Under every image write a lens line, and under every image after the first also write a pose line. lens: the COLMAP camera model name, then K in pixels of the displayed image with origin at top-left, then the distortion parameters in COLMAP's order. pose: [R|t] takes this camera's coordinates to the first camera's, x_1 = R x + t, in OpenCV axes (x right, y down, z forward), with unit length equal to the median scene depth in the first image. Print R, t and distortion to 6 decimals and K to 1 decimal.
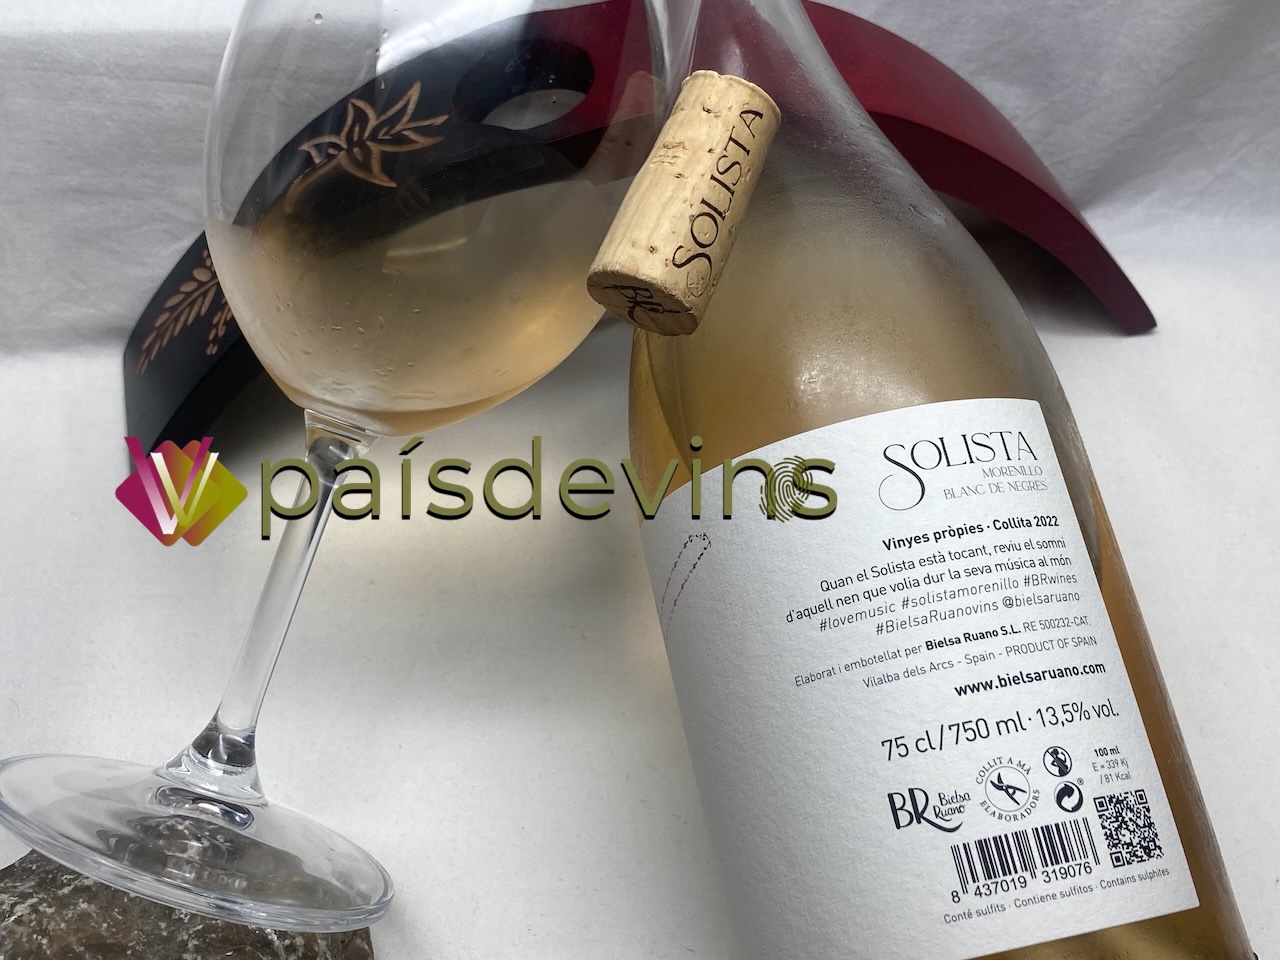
lens RADIAL K [[1579.5, 0, 680.1], [0, 1579.5, 479.7], [0, 0, 1]] dist [0.001555, -0.086671]
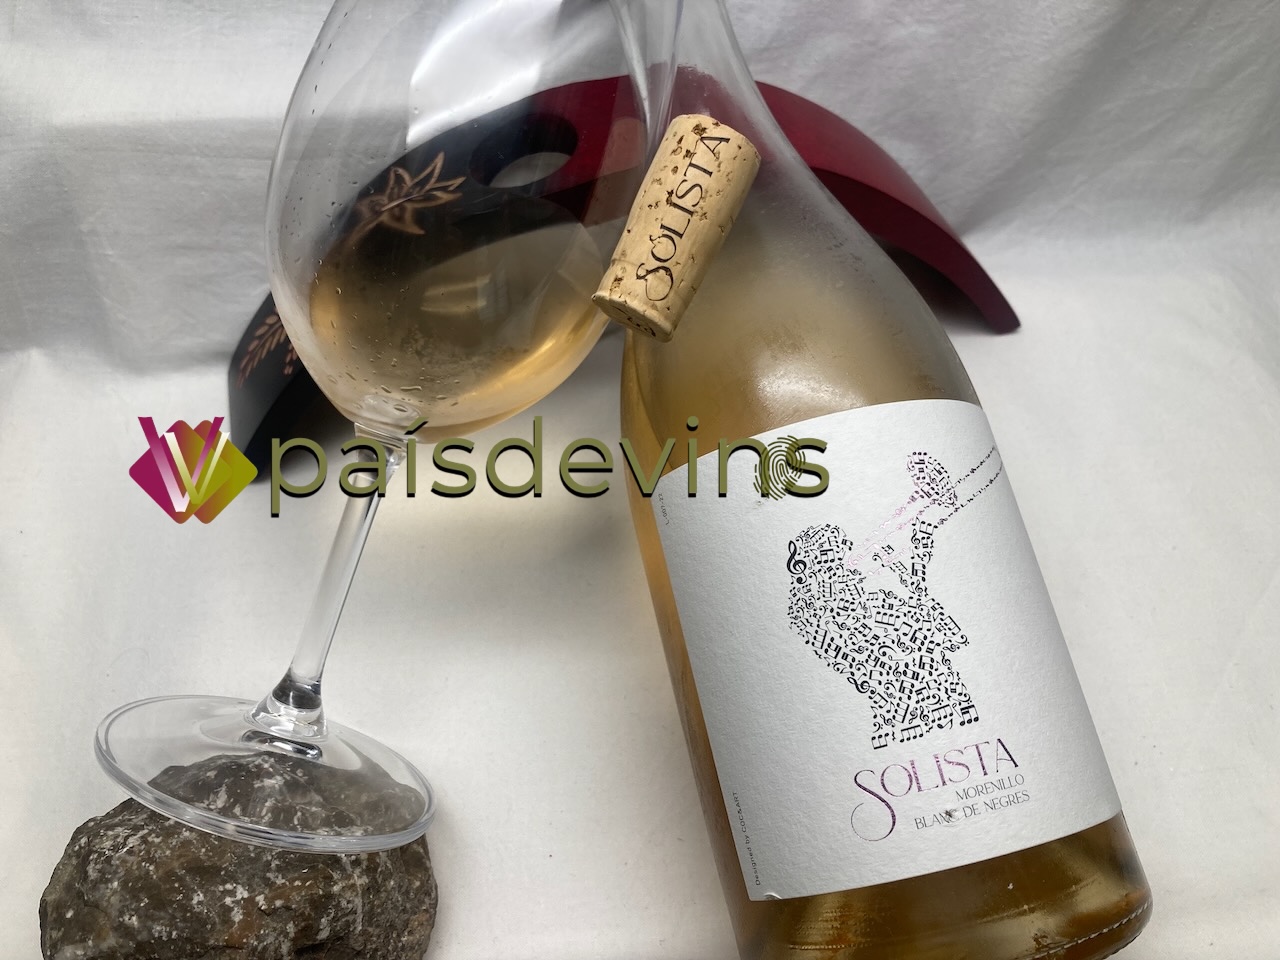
lens RADIAL K [[1114.4, 0, 640.4], [0, 1114.4, 461.0], [0, 0, 1]] dist [-0.025206, 0.006127]
pose [[0.999495, -0.028275, -0.014509, -0.003861], [0.028576, 0.999373, 0.020924, -0.019305], [0.013908, -0.021328, 0.999676, 0.109179]]
